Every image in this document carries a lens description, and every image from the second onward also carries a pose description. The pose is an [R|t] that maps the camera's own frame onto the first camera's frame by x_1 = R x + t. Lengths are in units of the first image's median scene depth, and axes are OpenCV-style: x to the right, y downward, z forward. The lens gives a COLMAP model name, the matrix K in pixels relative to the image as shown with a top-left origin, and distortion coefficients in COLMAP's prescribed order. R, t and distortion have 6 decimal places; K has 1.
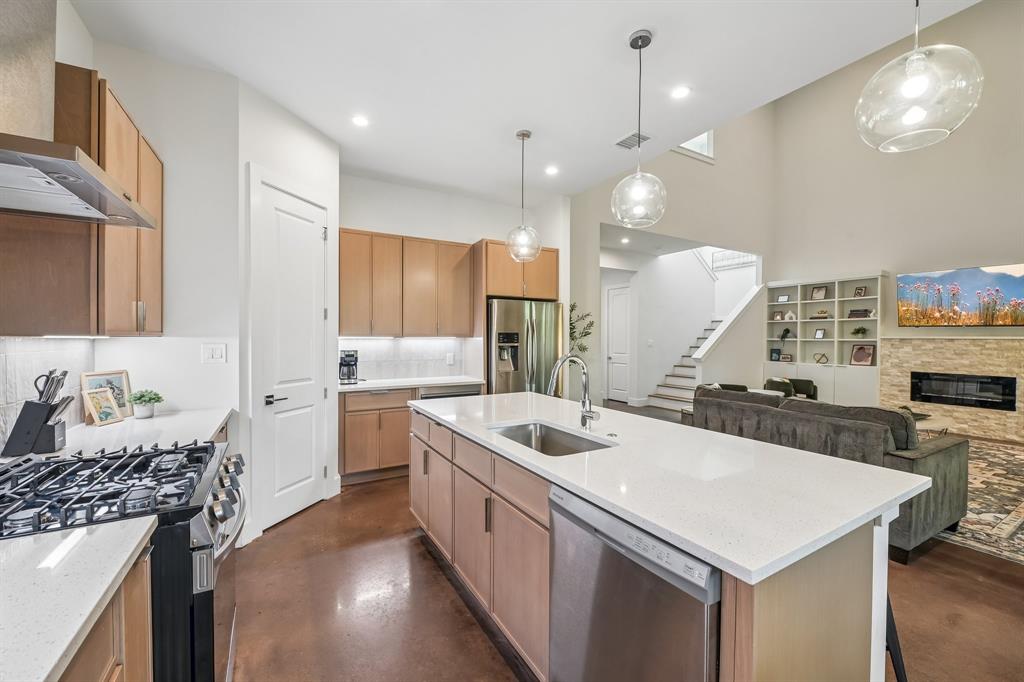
lens RADIAL K [[406.1, 0, 512.0], [0, 406.1, 341.0], [0, 0, 1]] dist [-0.001527, -0.000081]
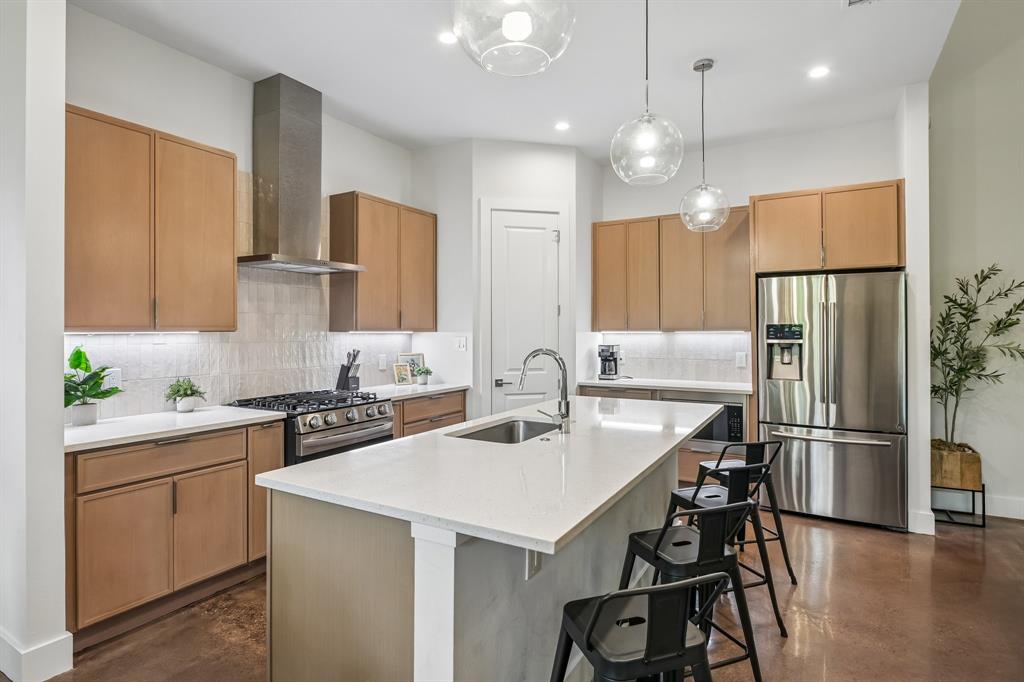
lens RADIAL K [[536.6, 0, 516.4], [0, 536.6, 330.0], [0, 0, 1]] dist [-0.002394, -0.000434]
pose [[0.496756, -0.006345, -0.867867, 0.839080], [-0.004241, 0.999944, -0.009738, -0.000168], [0.867880, 0.008518, 0.496701, 0.229439]]
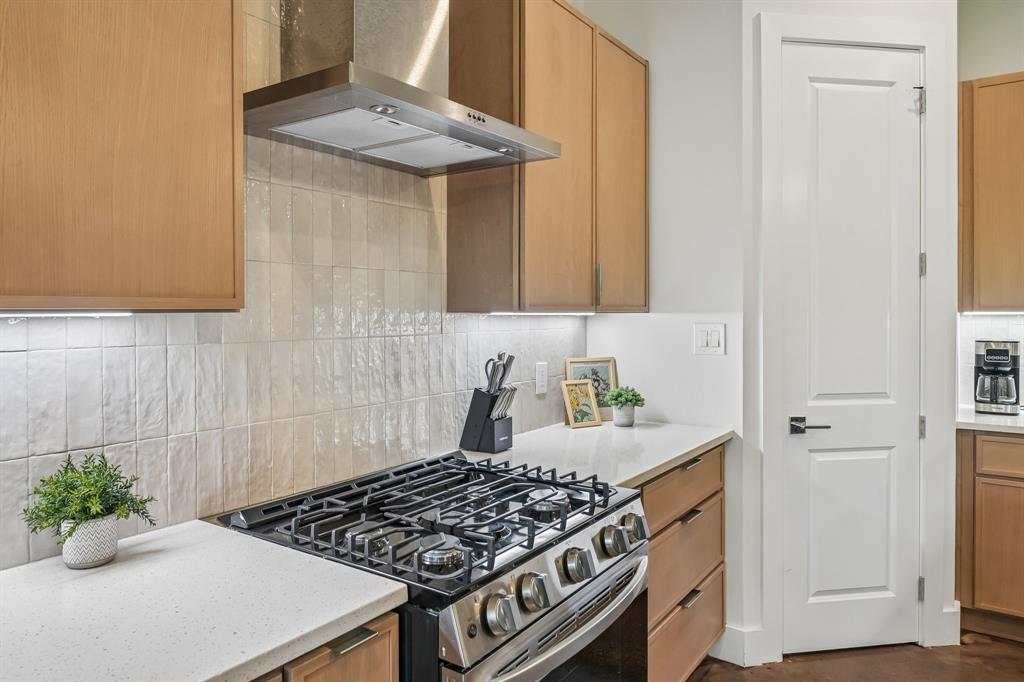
lens RADIAL K [[667.3, 0, 514.7], [0, 667.3, 315.6], [0, 0, 1]] dist [0.000429, -0.004809]
pose [[0.424893, 0.000457, -0.905244, 0.067320], [-0.003915, 0.999991, -0.001333, -0.002873], [0.905235, 0.004110, 0.424891, 0.253533]]
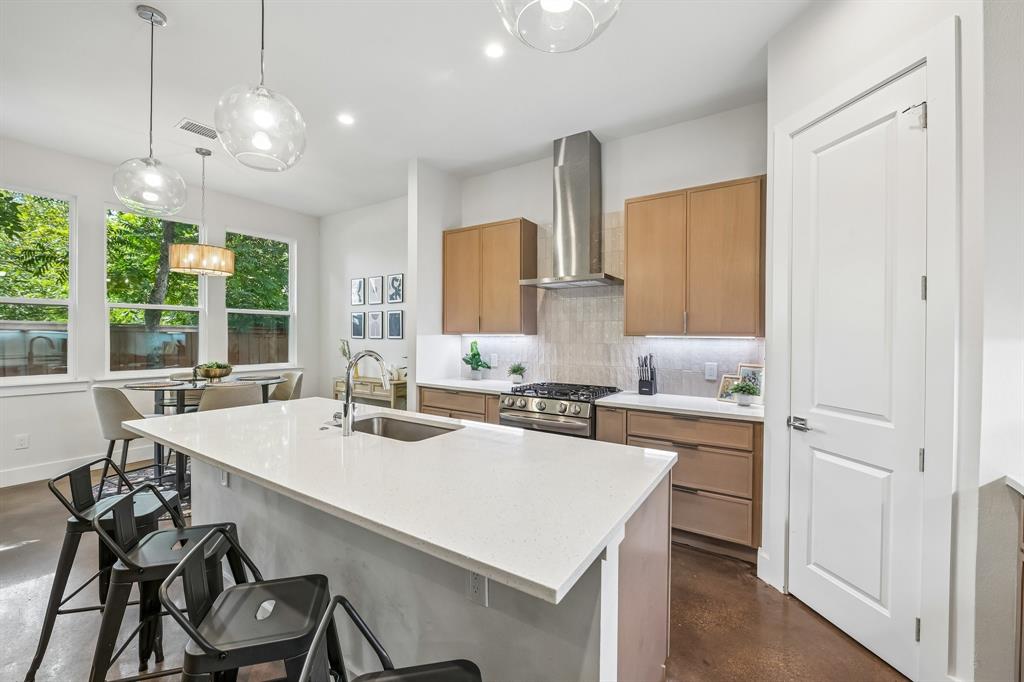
lens RADIAL K [[416.4, 0, 507.6], [0, 416.4, 338.3], [0, 0, 1]] dist [0.001624, 0.000145]
pose [[-0.896339, -0.007567, -0.443305, 0.202350], [-0.014736, 0.999810, 0.012728, -0.010264], [0.443124, 0.017941, -0.896281, 1.415438]]
